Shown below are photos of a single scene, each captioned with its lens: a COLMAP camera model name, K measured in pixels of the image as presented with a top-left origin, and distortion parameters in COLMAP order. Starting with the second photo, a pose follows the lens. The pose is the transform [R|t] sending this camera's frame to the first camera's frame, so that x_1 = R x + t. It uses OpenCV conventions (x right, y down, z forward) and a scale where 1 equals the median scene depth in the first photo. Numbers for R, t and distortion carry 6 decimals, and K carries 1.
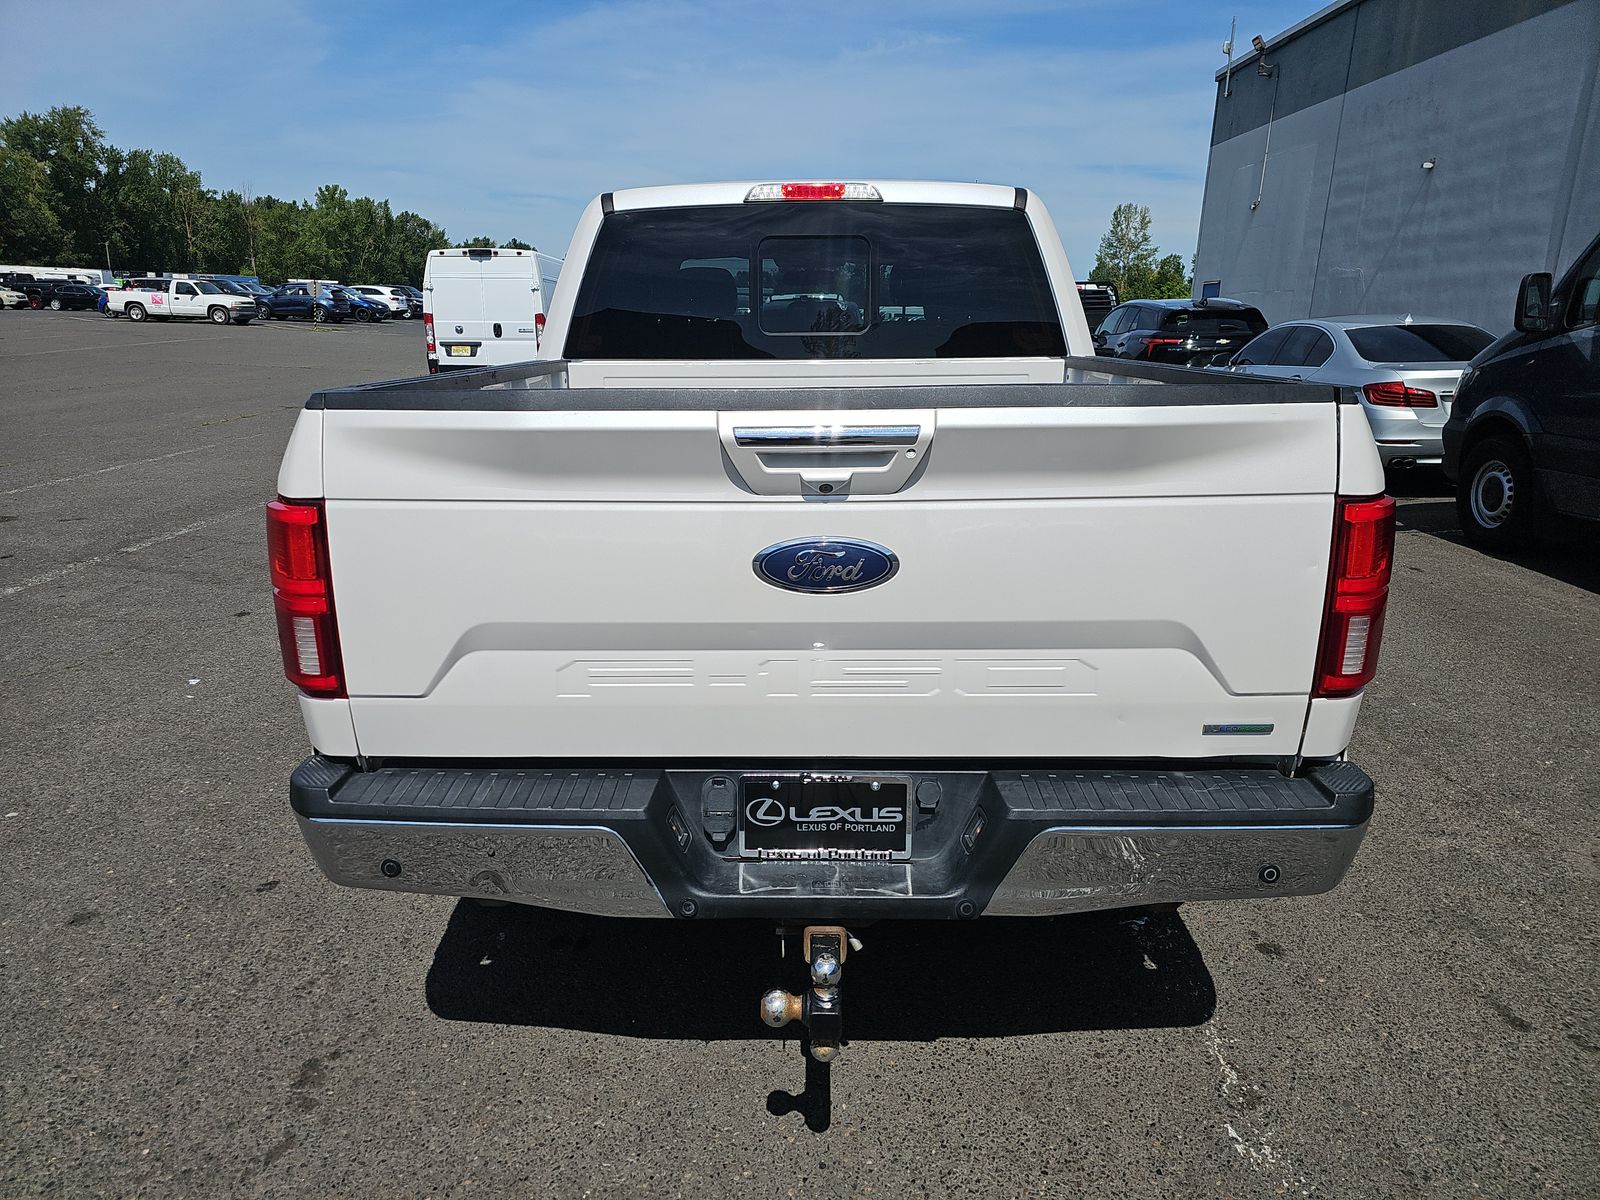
lens RADIAL K [[1078.1, 0, 800.0], [0, 1078.1, 600.0], [0, 0, 1]] dist [0.035876, -0.037237]
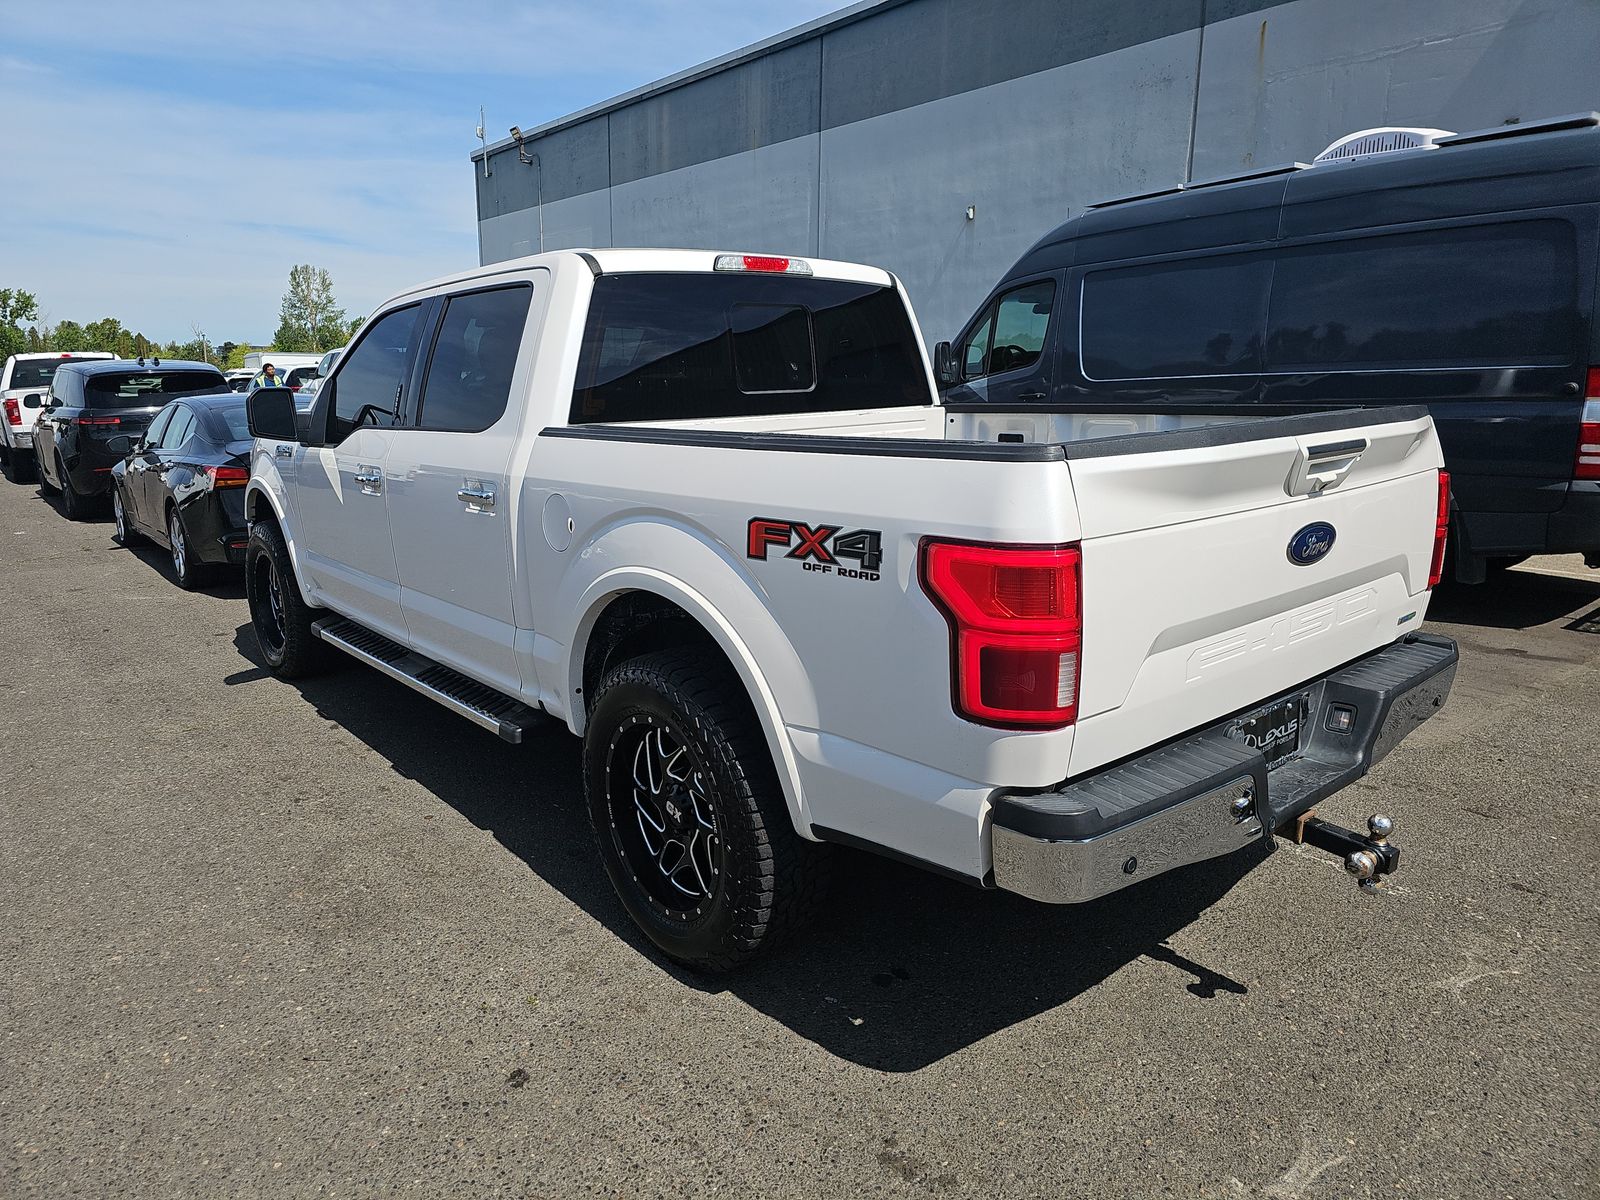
lens RADIAL K [[1060.4, 0, 818.5], [0, 1060.4, 583.2], [0, 0, 1]] dist [0.032905, -0.032795]
pose [[0.746770, -0.139922, 0.650197, -0.667433], [0.181749, 0.983341, 0.002870, -0.051460], [-0.639766, 0.116030, 0.759761, 0.178680]]
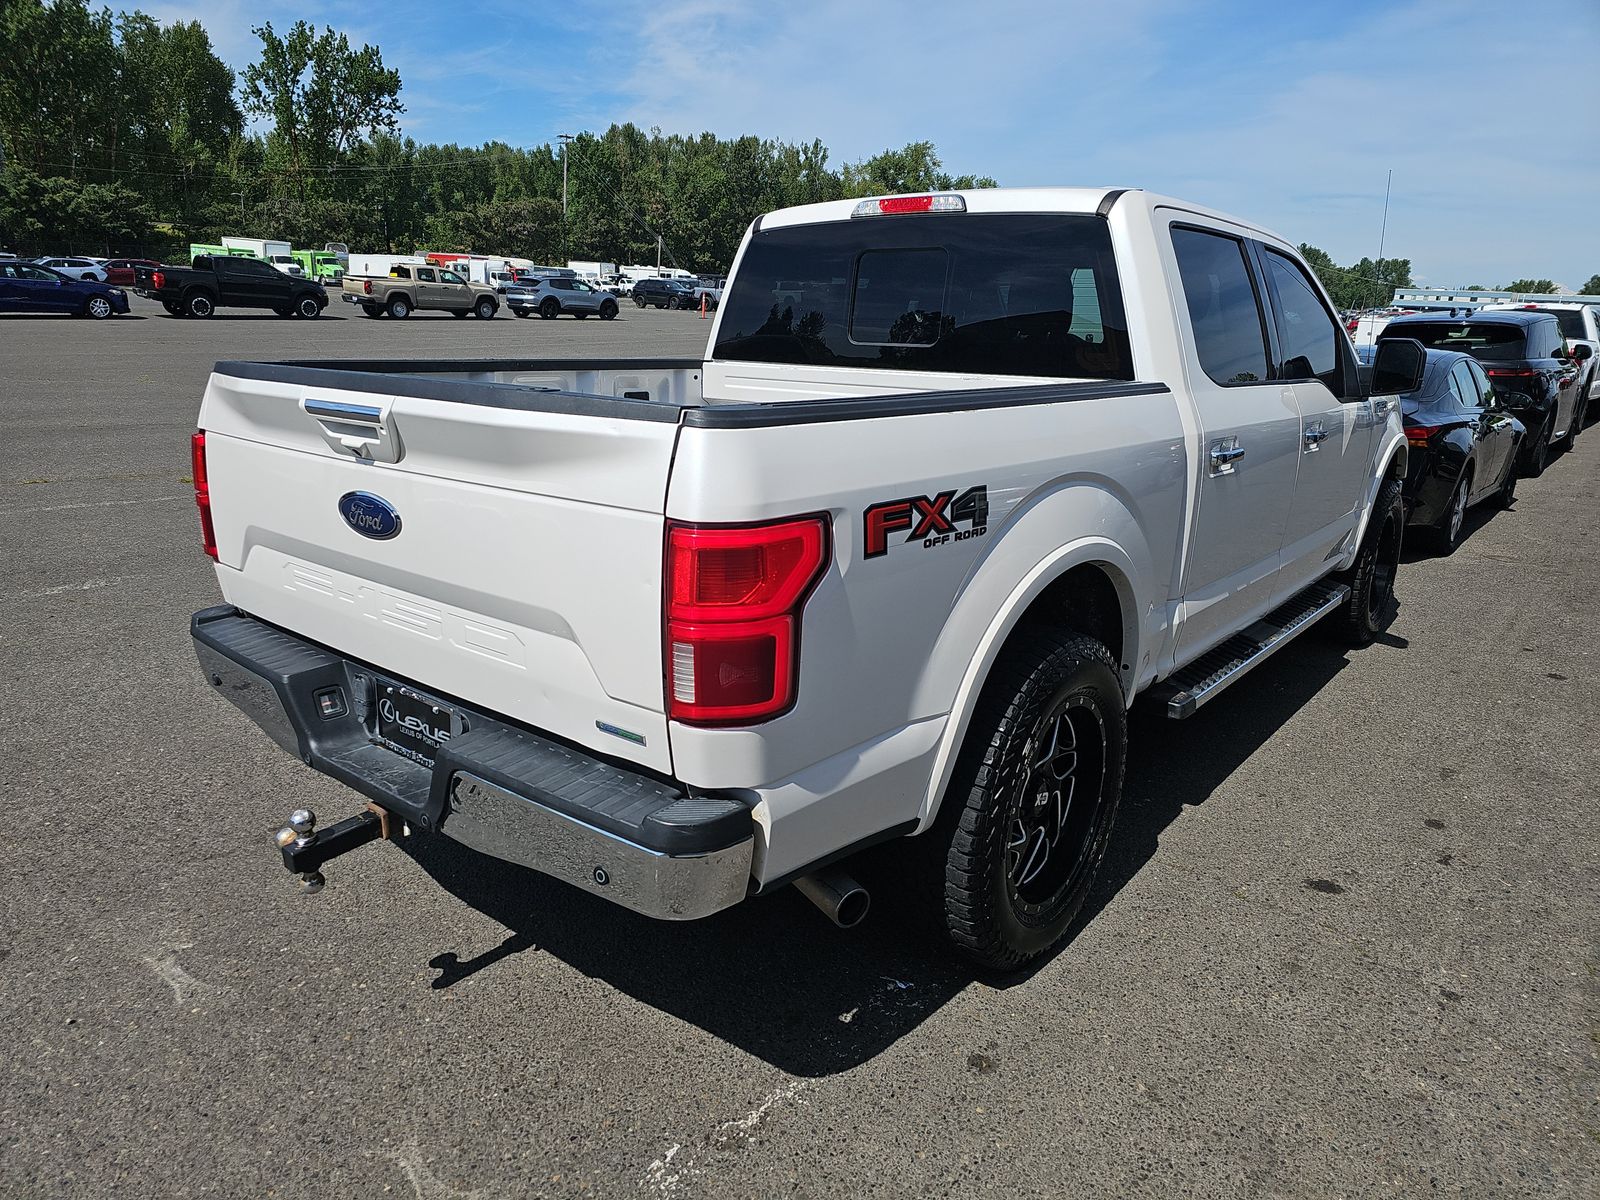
lens RADIAL K [[1076.9, 0, 775.7], [0, 1076.9, 602.4], [0, 0, 1]] dist [0.029813, -0.032467]
pose [[0.769040, 0.179202, -0.613567, 0.586148], [-0.181621, 0.981594, 0.059049, -0.047309], [0.612855, 0.066026, 0.787432, 0.145234]]
